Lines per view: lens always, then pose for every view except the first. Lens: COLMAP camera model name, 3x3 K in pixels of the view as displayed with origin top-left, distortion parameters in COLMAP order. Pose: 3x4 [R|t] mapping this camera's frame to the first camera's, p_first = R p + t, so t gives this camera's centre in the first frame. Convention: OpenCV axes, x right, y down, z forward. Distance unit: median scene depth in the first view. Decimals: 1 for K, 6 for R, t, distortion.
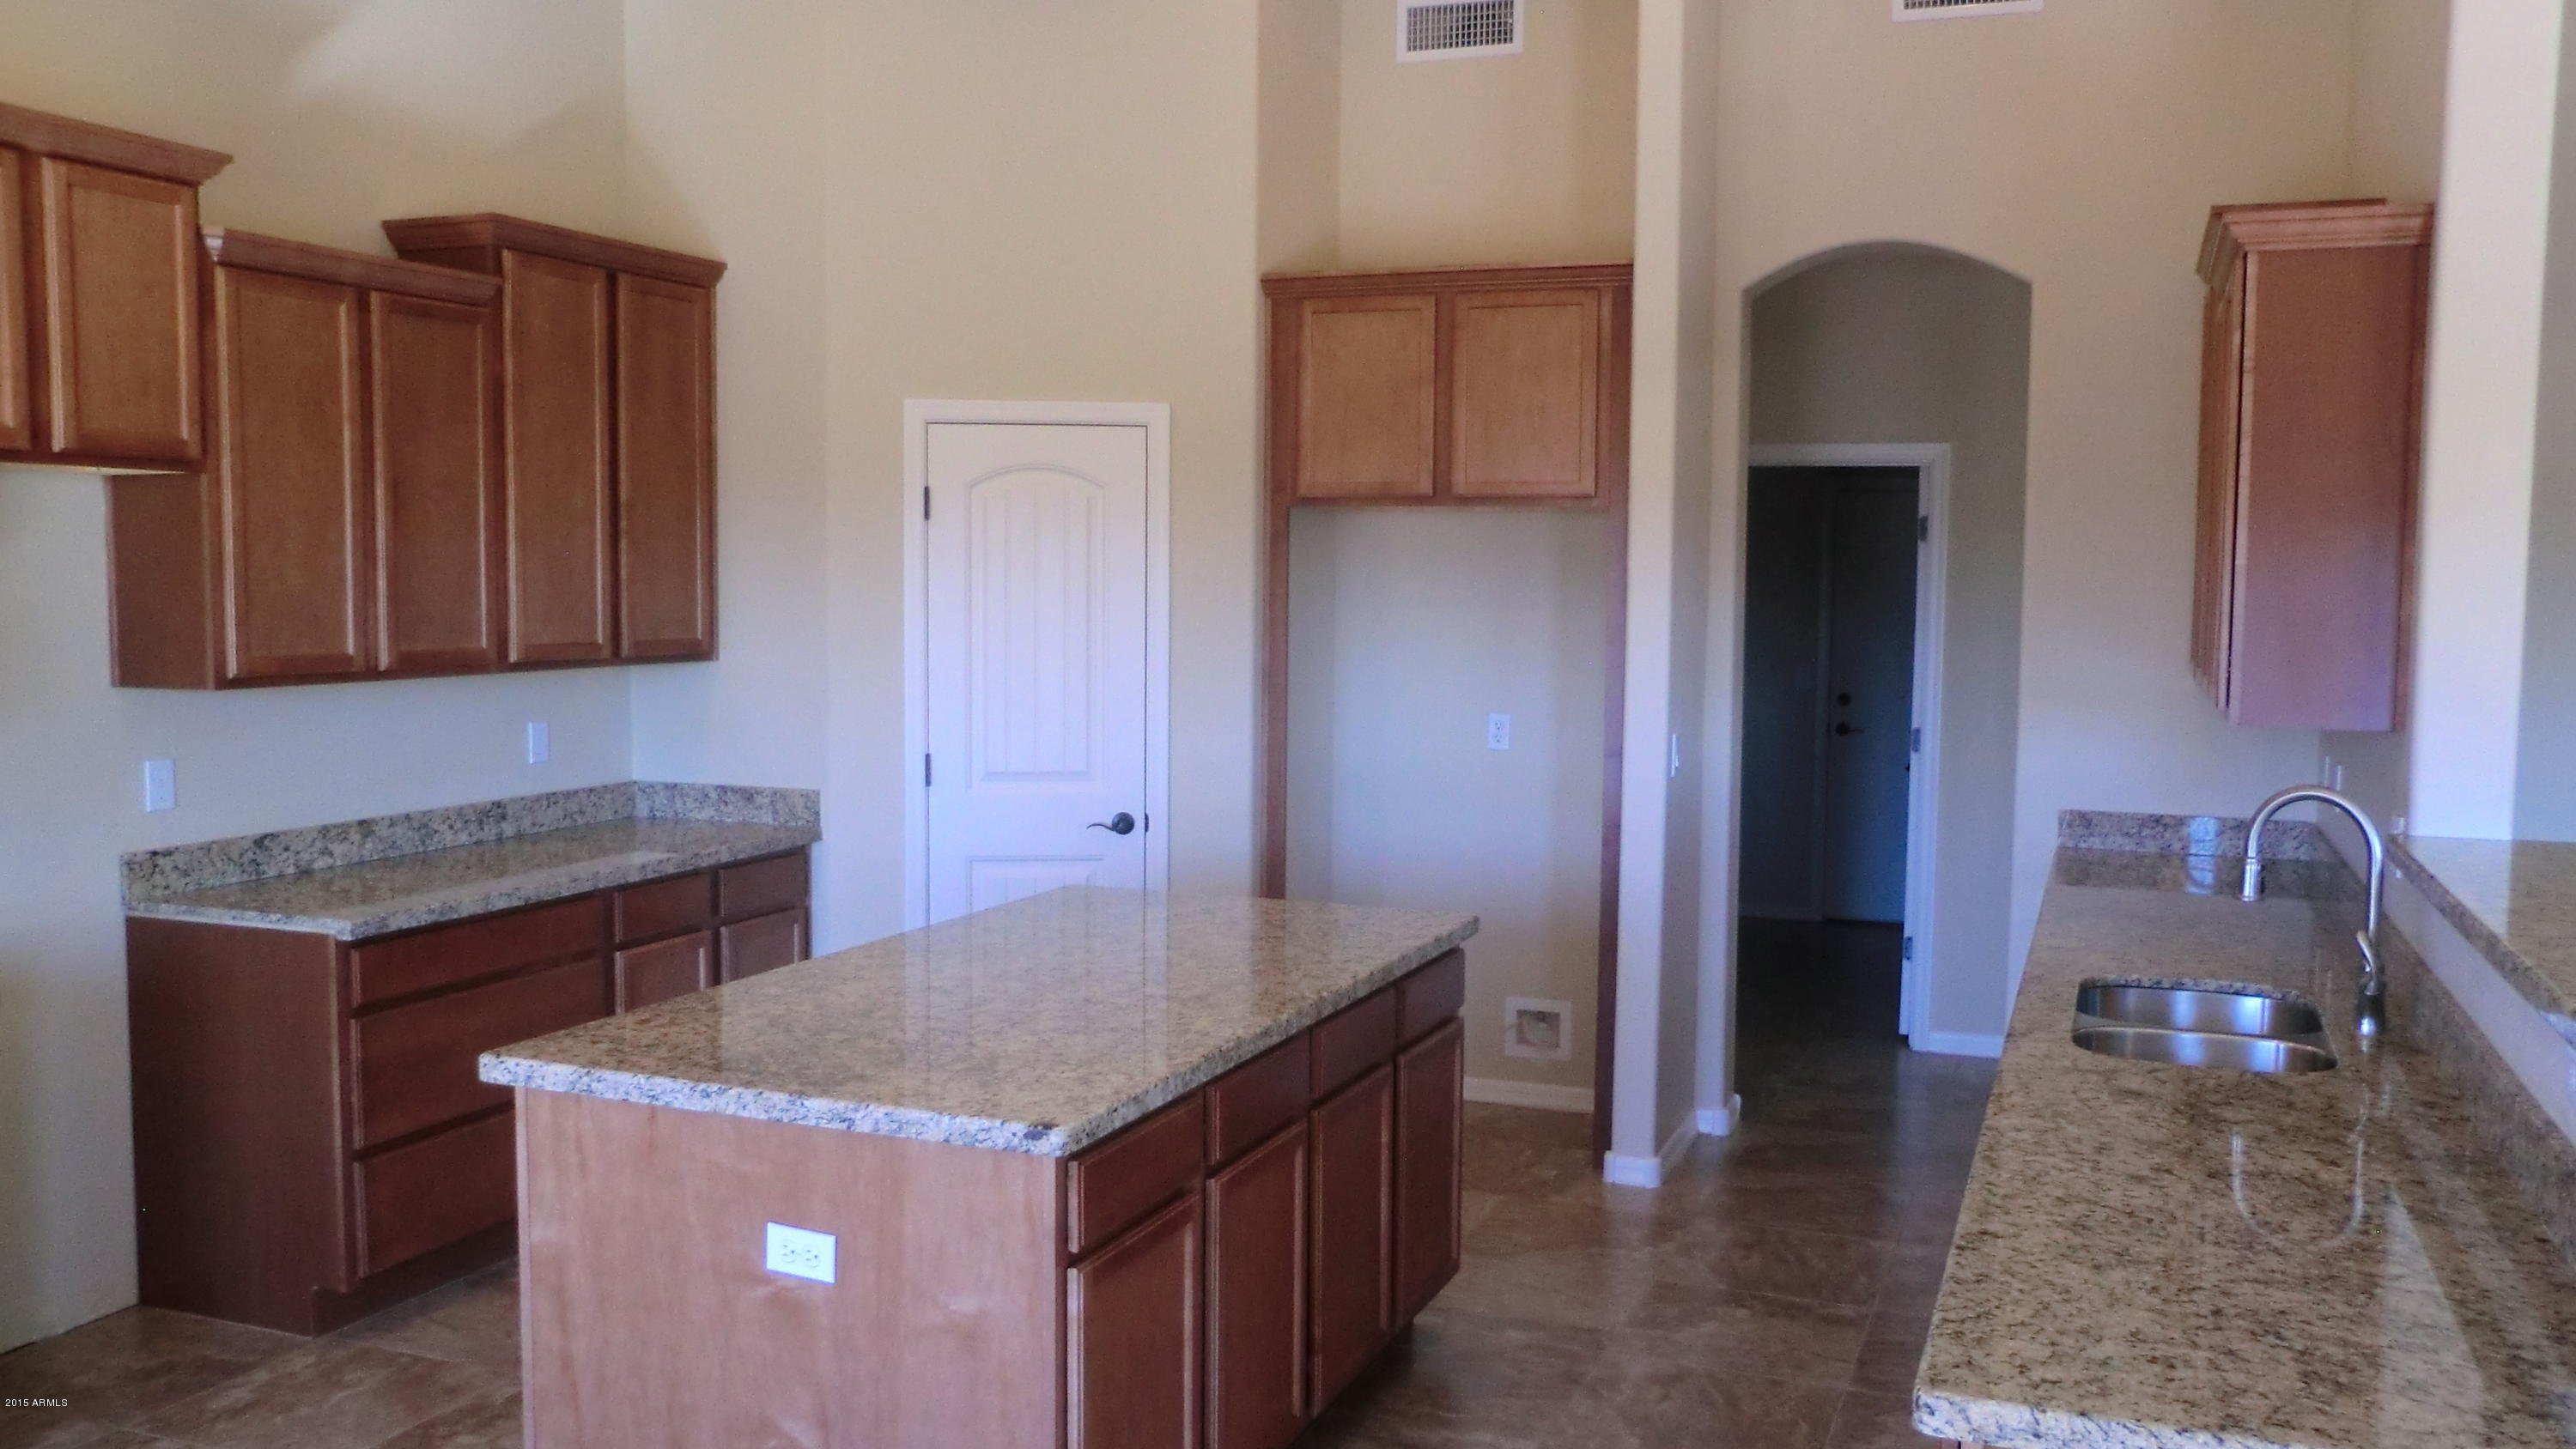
lens RADIAL K [[2102.4, 0, 1297.0], [0, 2102.4, 718.4], [0, 0, 1]] dist [-0.087829, 0.116352]
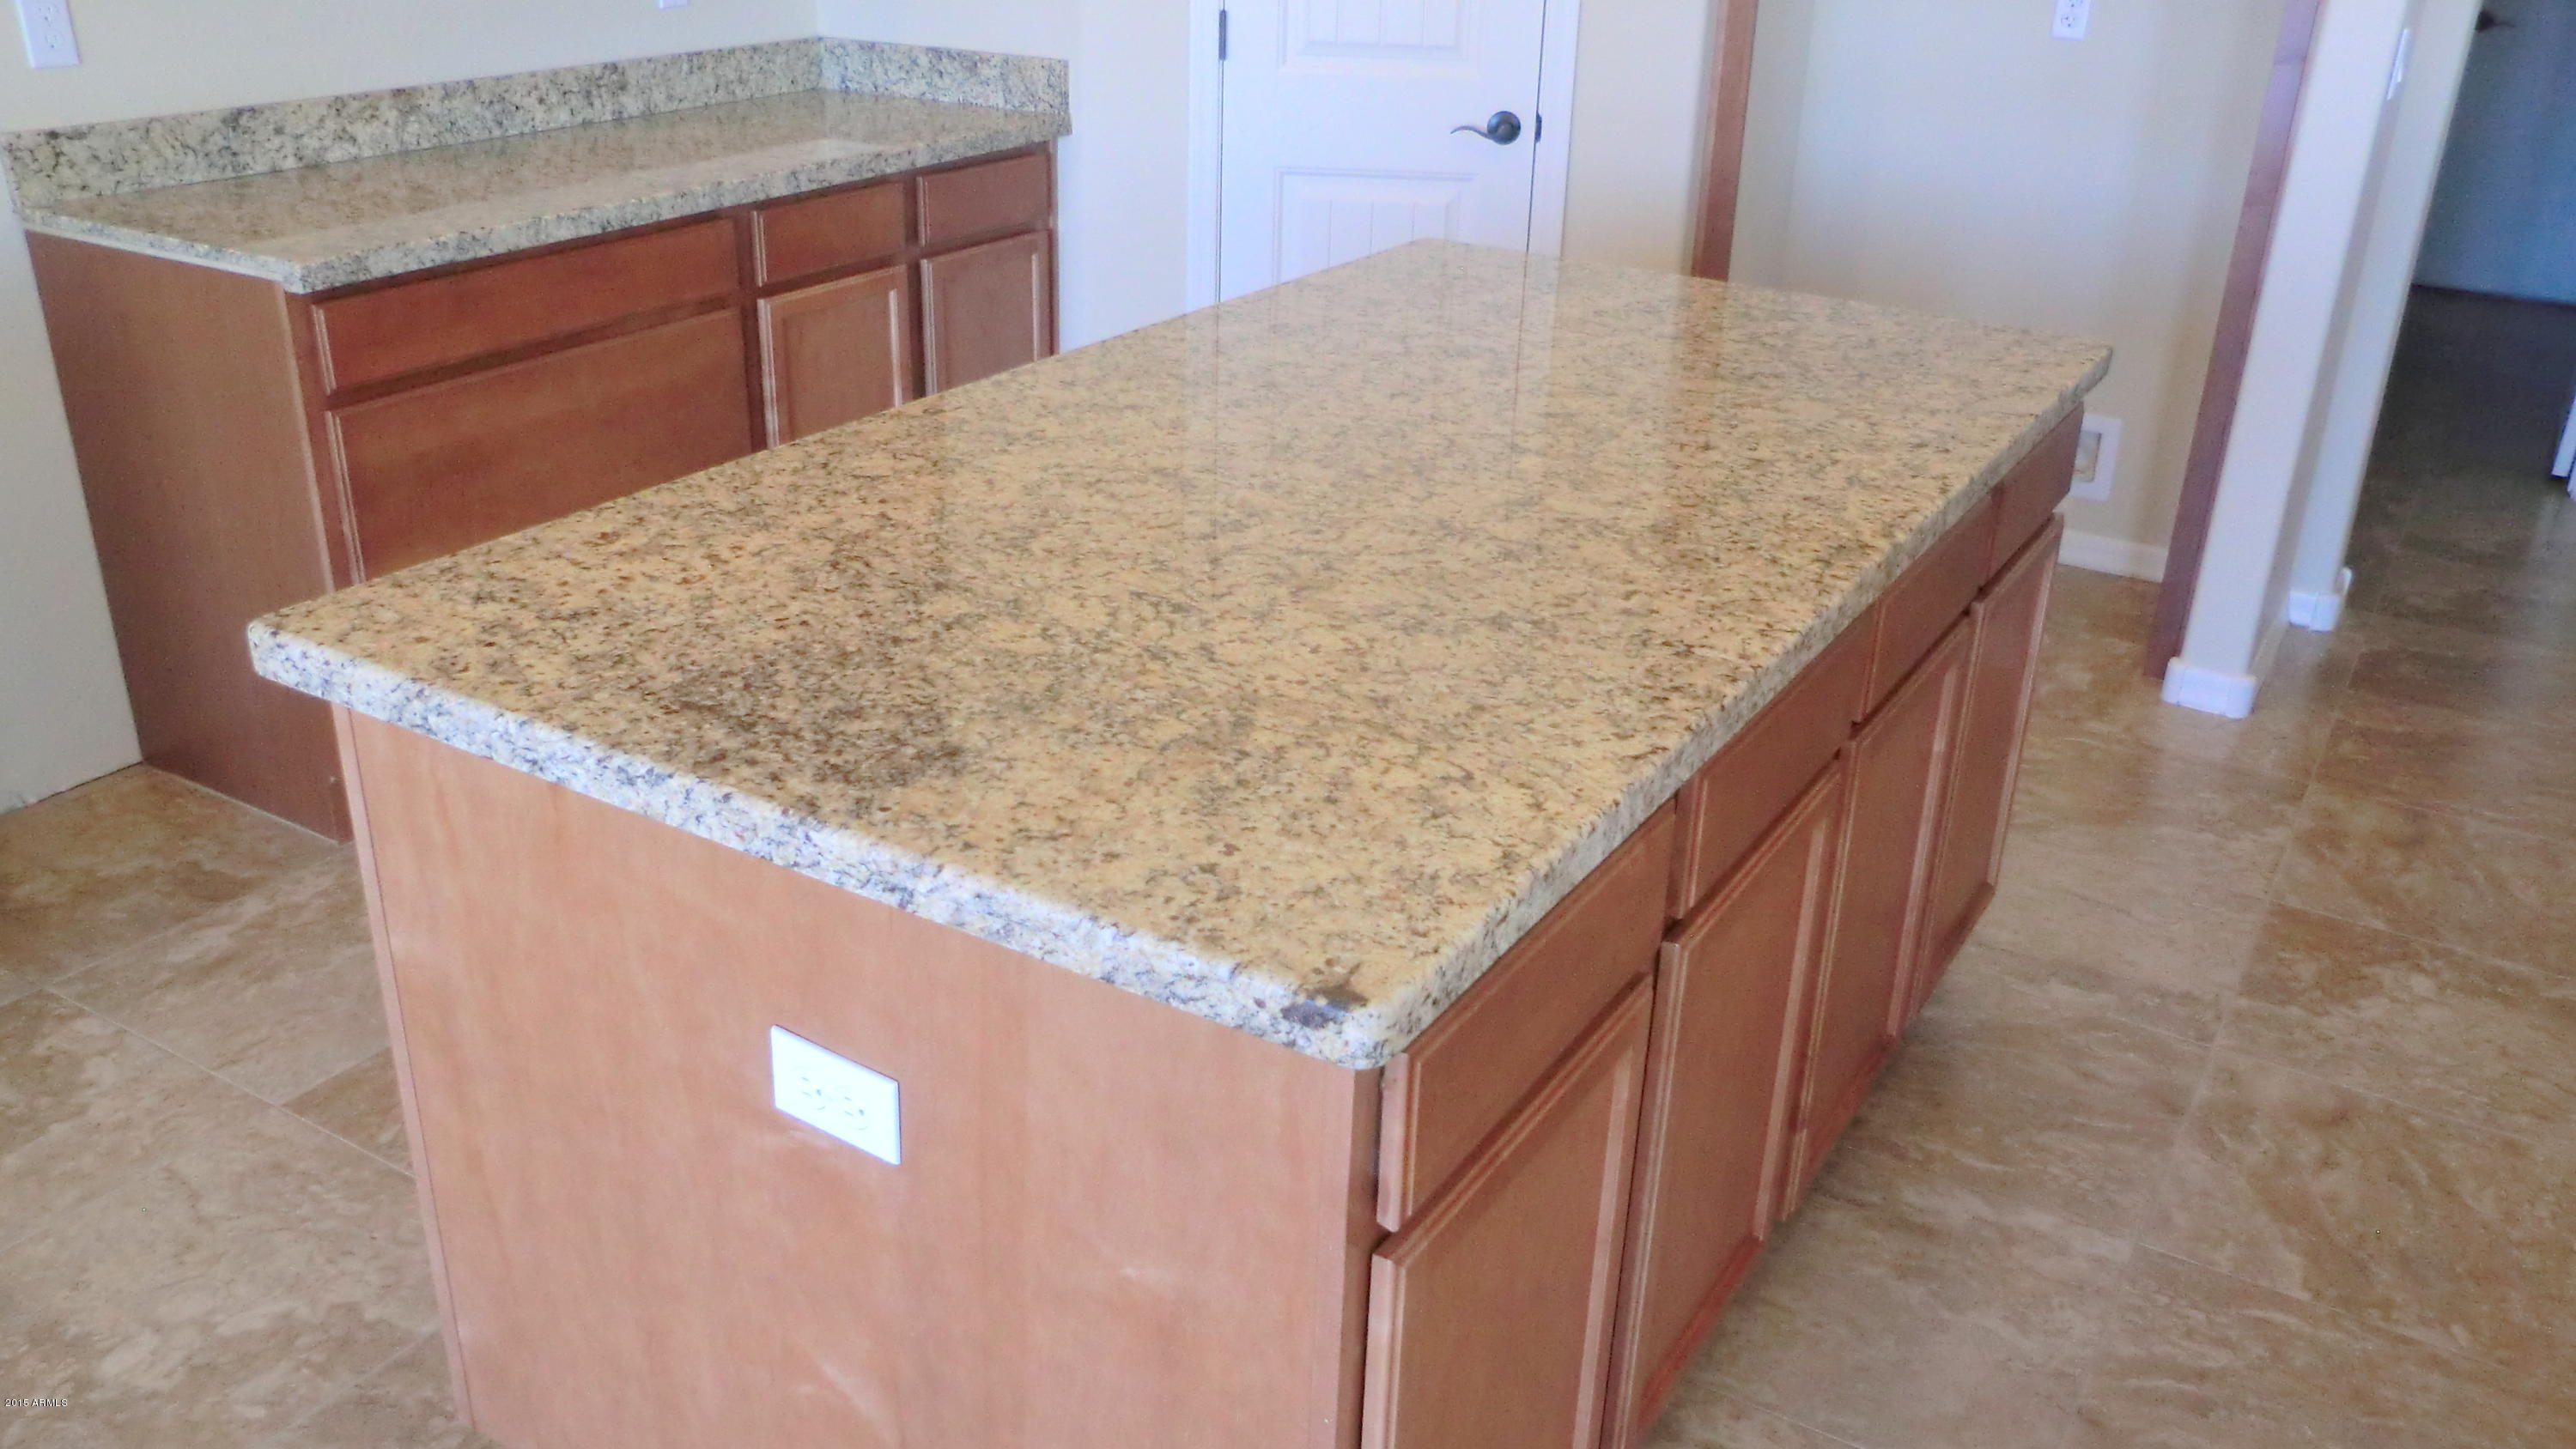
lens RADIAL K [[2102.4, 0, 1297.0], [0, 2102.4, 718.4], [0, 0, 1]] dist [-0.087829, 0.116352]
pose [[0.985494, 0.086609, -0.145944, -0.044364], [-0.032049, 0.939478, 0.341107, 0.001752], [0.166654, -0.331482, 0.928626, 0.390316]]
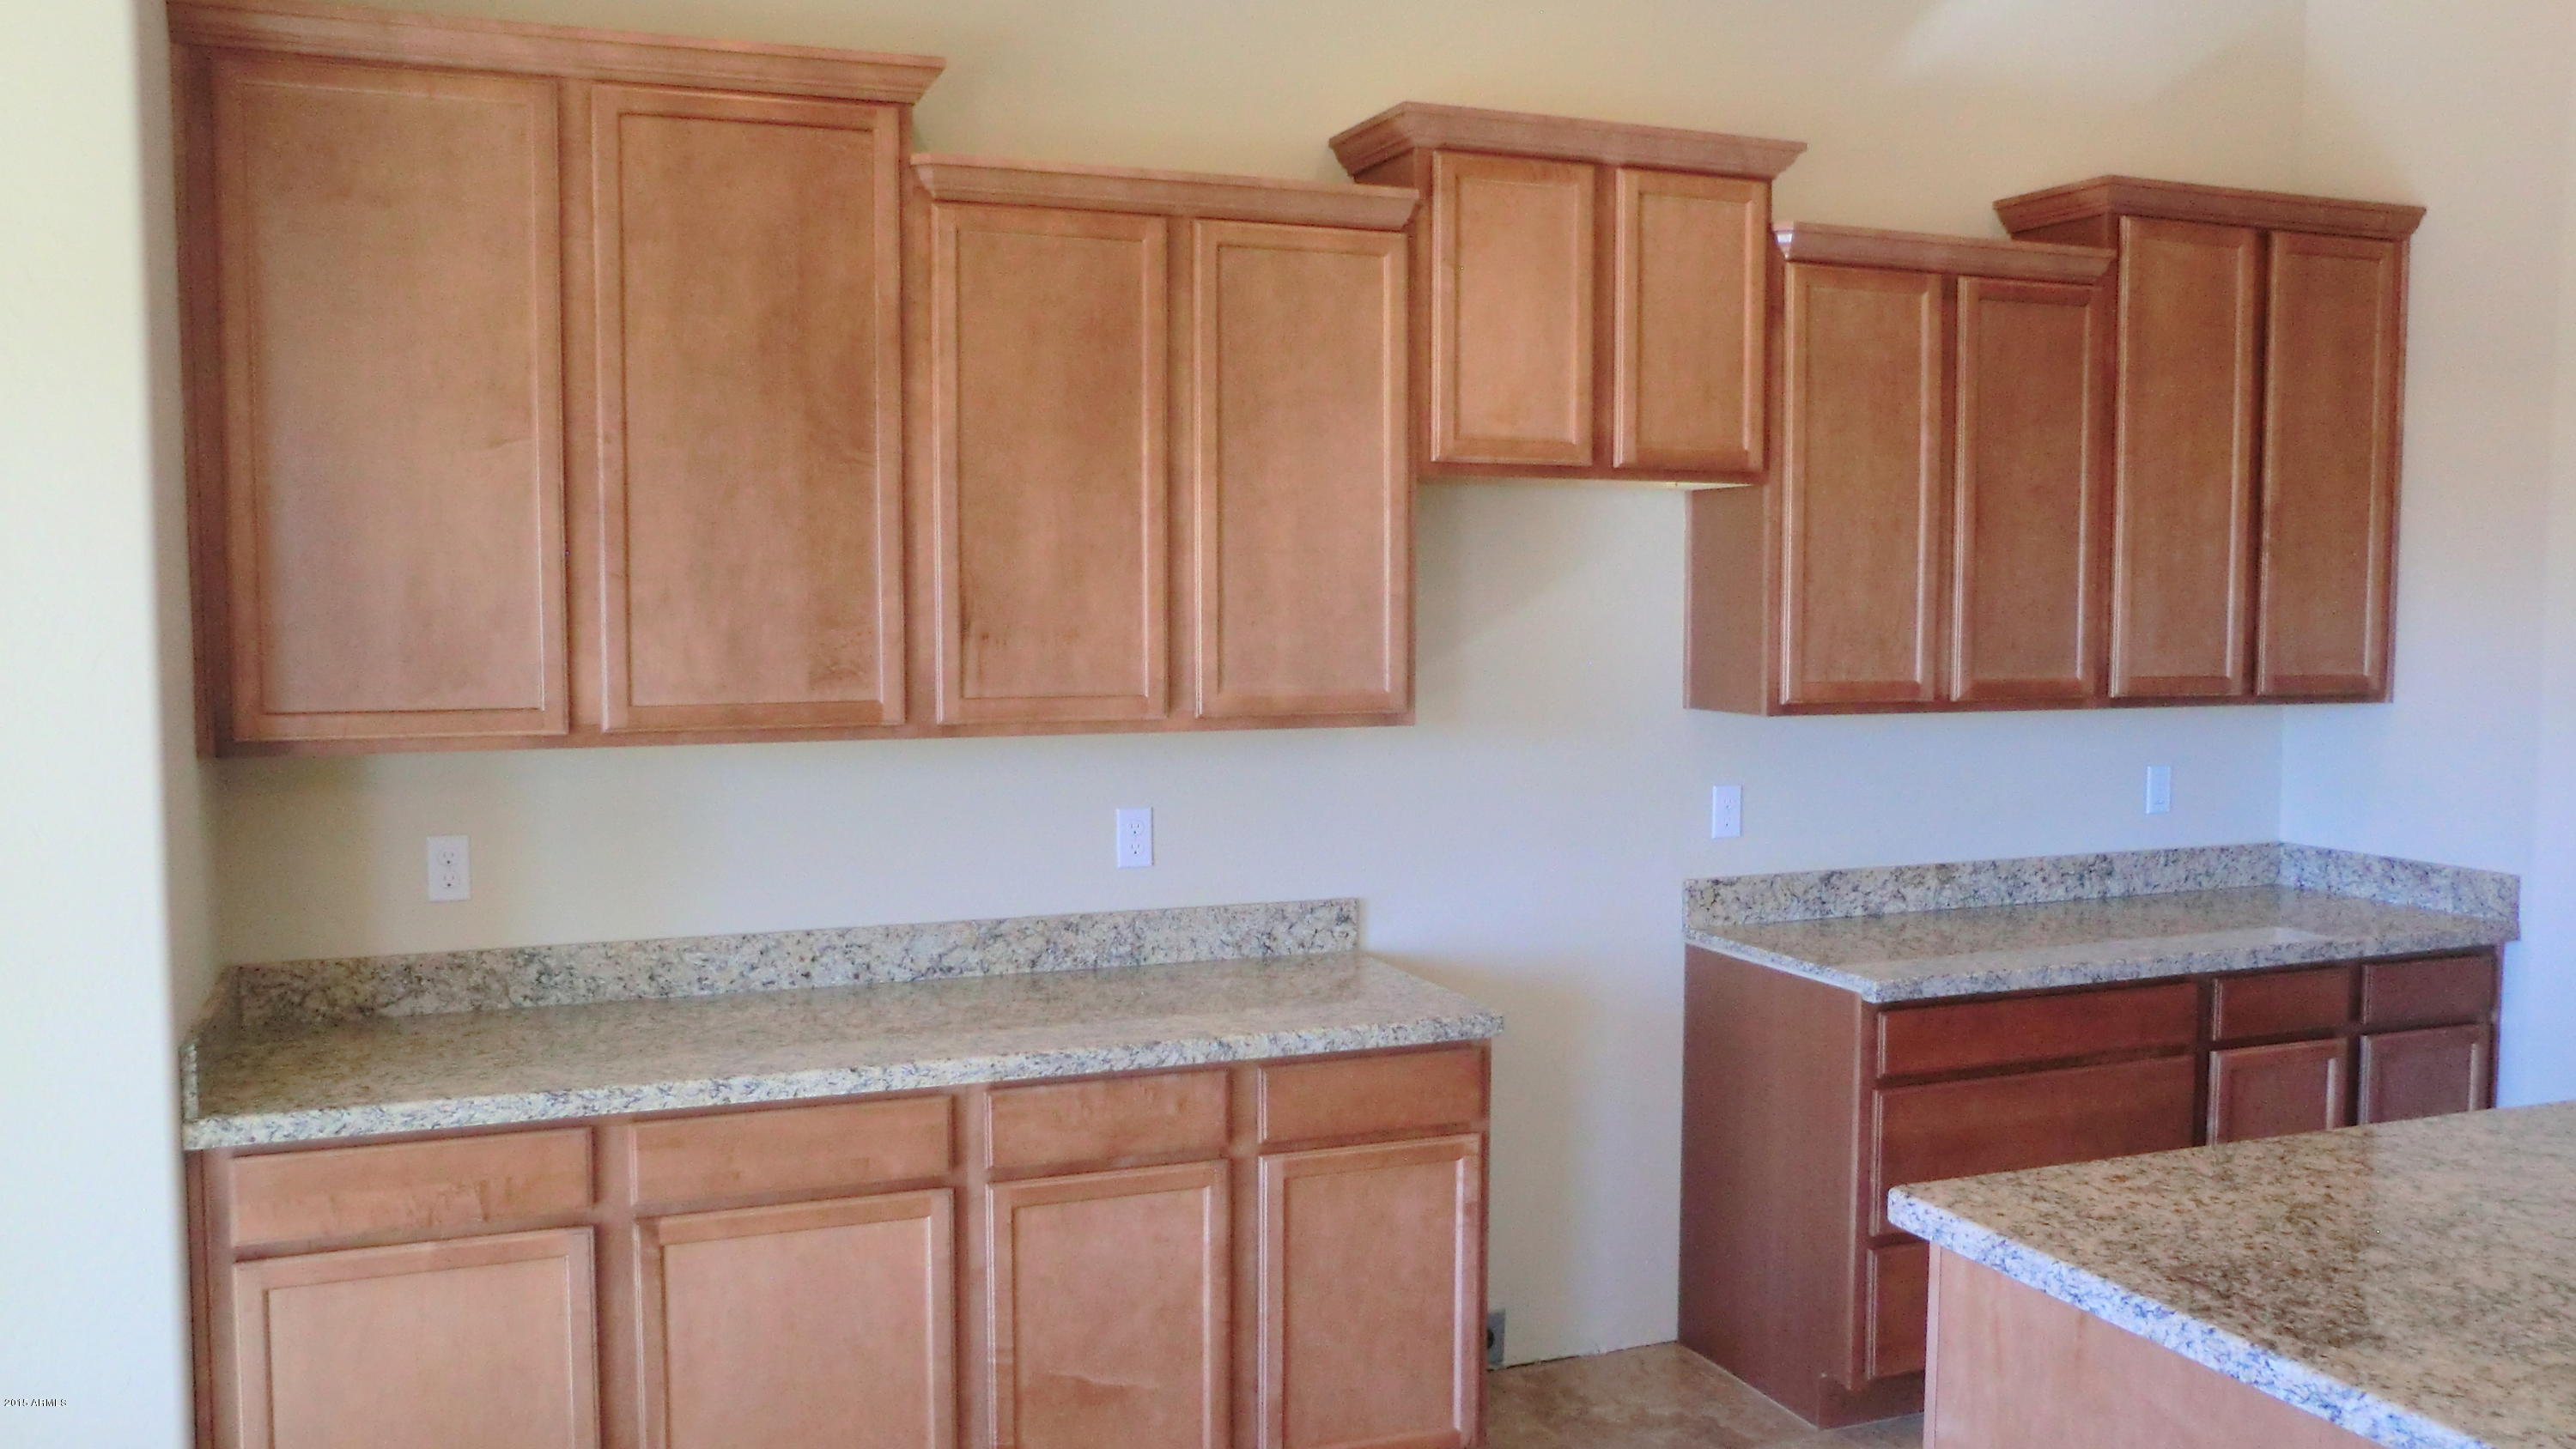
lens RADIAL K [[2102.4, 0, 1297.0], [0, 2102.4, 718.4], [0, 0, 1]] dist [-0.087829, 0.116352]
pose [[0.685313, 0.043431, -0.726953, 0.019306], [-0.051109, 0.998627, 0.011481, -0.012222], [0.726453, 0.029286, 0.686592, 0.189351]]
